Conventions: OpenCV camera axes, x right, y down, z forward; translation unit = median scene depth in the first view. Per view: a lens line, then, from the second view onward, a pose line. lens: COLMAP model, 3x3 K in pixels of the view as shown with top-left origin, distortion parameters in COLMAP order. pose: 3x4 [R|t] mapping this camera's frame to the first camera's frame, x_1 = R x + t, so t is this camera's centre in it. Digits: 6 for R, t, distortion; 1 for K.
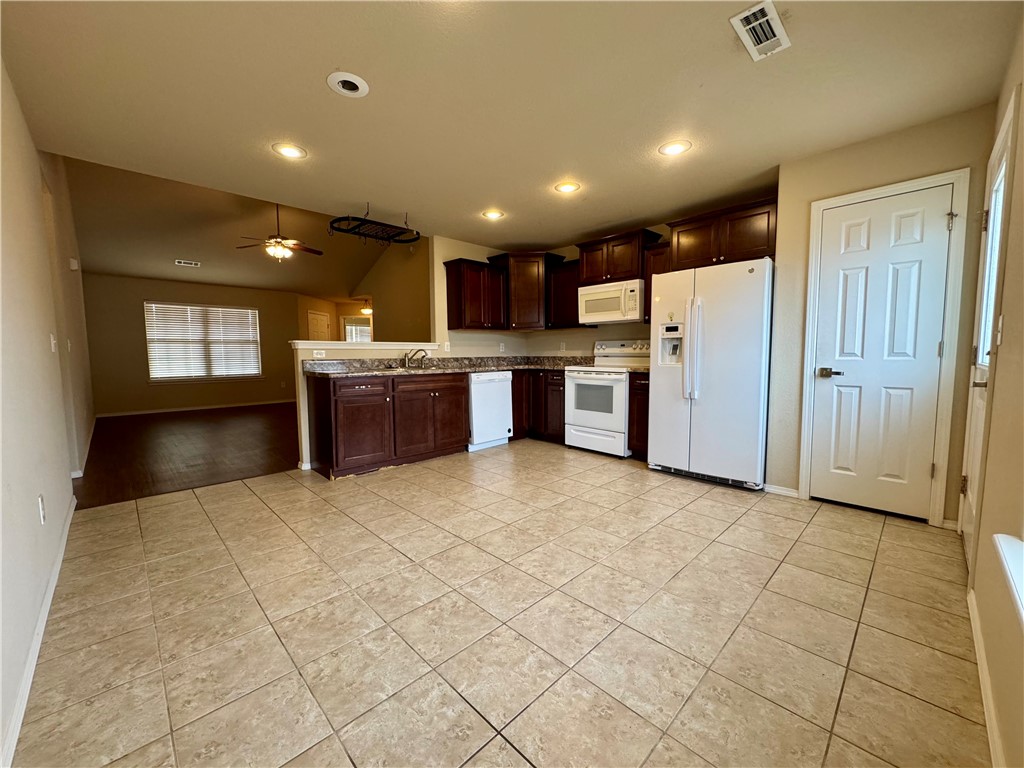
lens RADIAL K [[406.7, 0, 513.8], [0, 406.7, 385.5], [0, 0, 1]] dist [-0.003324, 0.000627]
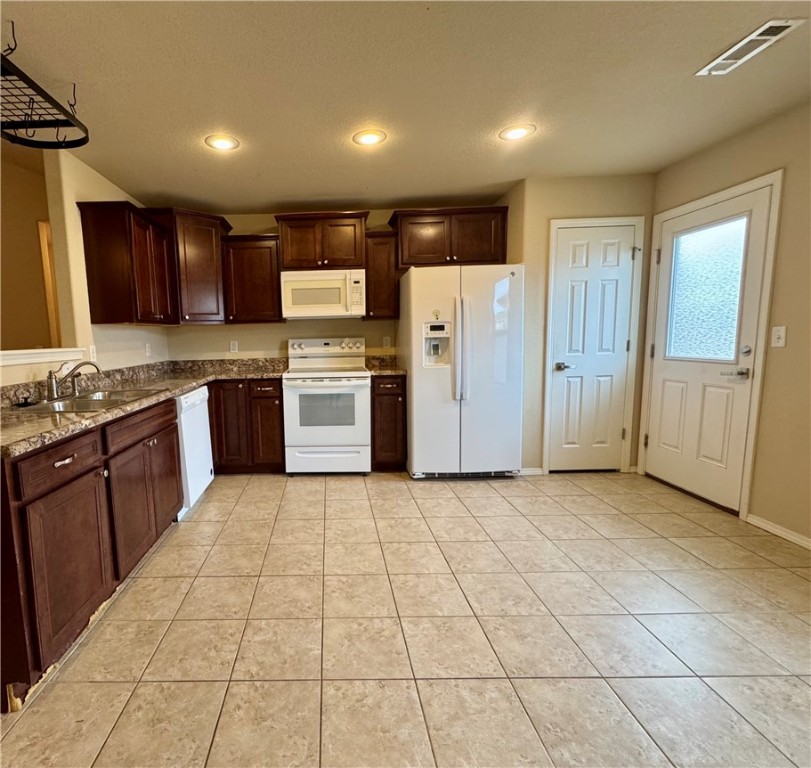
lens RADIAL K [[416.0, 0, 320.2], [0, 416.0, 388.5], [0, 0, 1]] dist [-0.004479, 0.000486]
pose [[0.714664, -0.097933, 0.692579, -0.377513], [0.077538, 0.995140, 0.060705, -0.061814], [-0.695157, 0.010318, 0.718784, 0.390083]]
